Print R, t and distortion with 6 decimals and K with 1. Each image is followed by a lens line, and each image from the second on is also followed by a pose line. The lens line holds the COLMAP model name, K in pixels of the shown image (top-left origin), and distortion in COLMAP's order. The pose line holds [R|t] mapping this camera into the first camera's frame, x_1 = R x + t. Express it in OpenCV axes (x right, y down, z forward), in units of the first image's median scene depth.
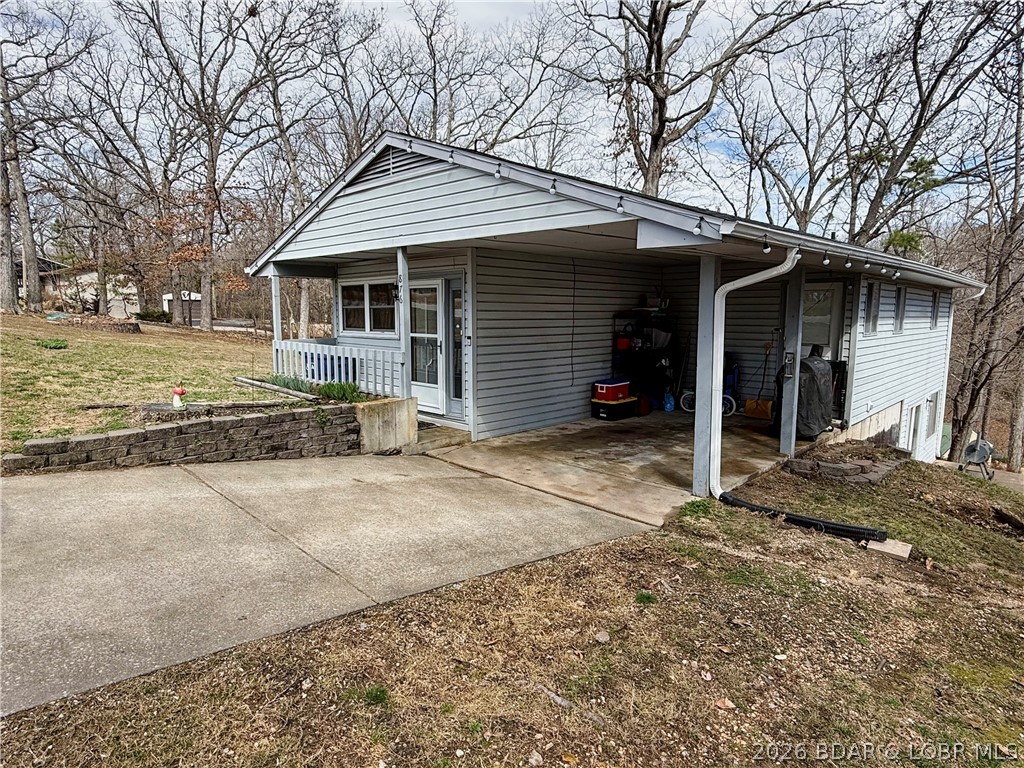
lens RADIAL K [[583.0, 0, 512.0], [0, 583.0, 384.0], [0, 0, 1]] dist [0.000215, -0.000231]
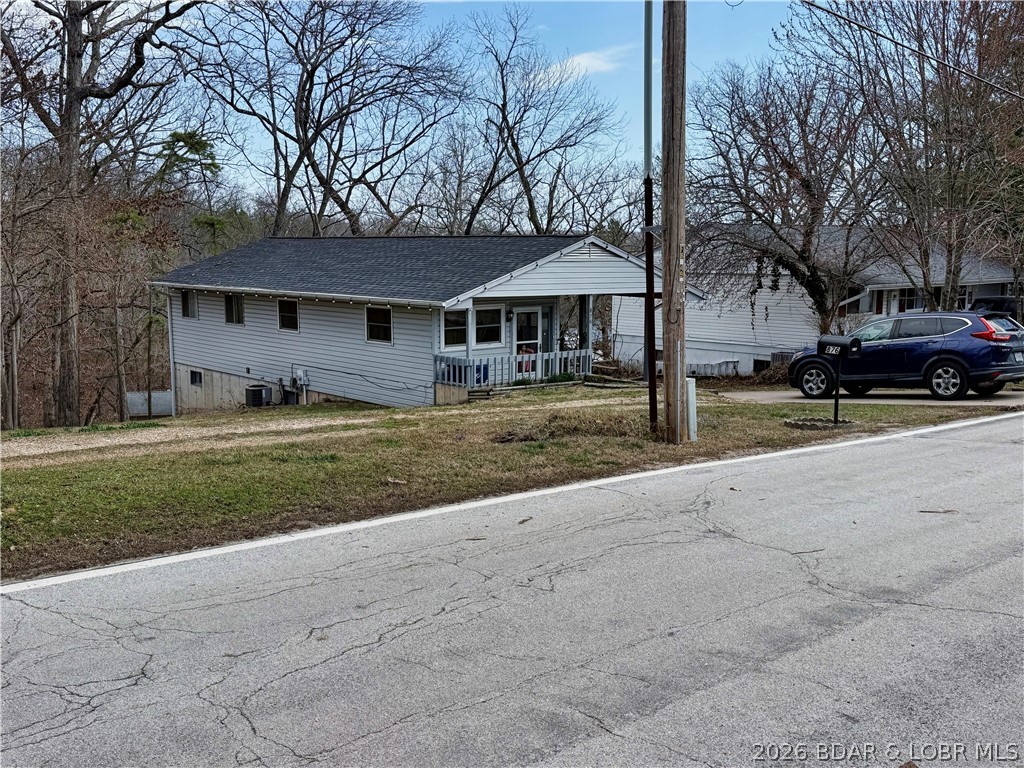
lens RADIAL K [[1032.3, 0, 512.0], [0, 1032.3, 384.0], [0, 0, 1]] dist [0.095950, 0.004762]
pose [[0.087868, -0.110903, 0.989939, -2.826749], [0.142840, 0.984916, 0.097661, -0.240265], [-0.985838, 0.132822, 0.102384, 0.734912]]
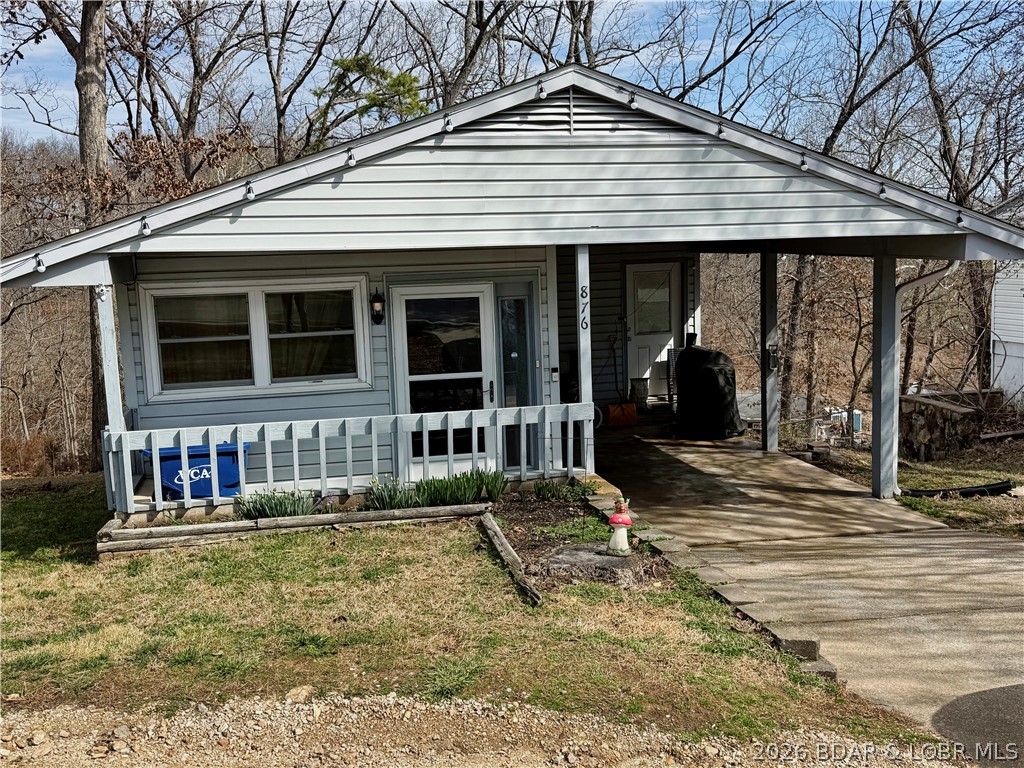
lens RADIAL K [[1032.3, 0, 512.0], [0, 1032.3, 384.0], [0, 0, 1]] dist [0.095950, 0.004762]
pose [[0.546713, -0.129508, 0.827244, -0.946200], [0.133106, 0.988845, 0.066840, -0.131699], [-0.826673, 0.073569, 0.557853, 0.341074]]
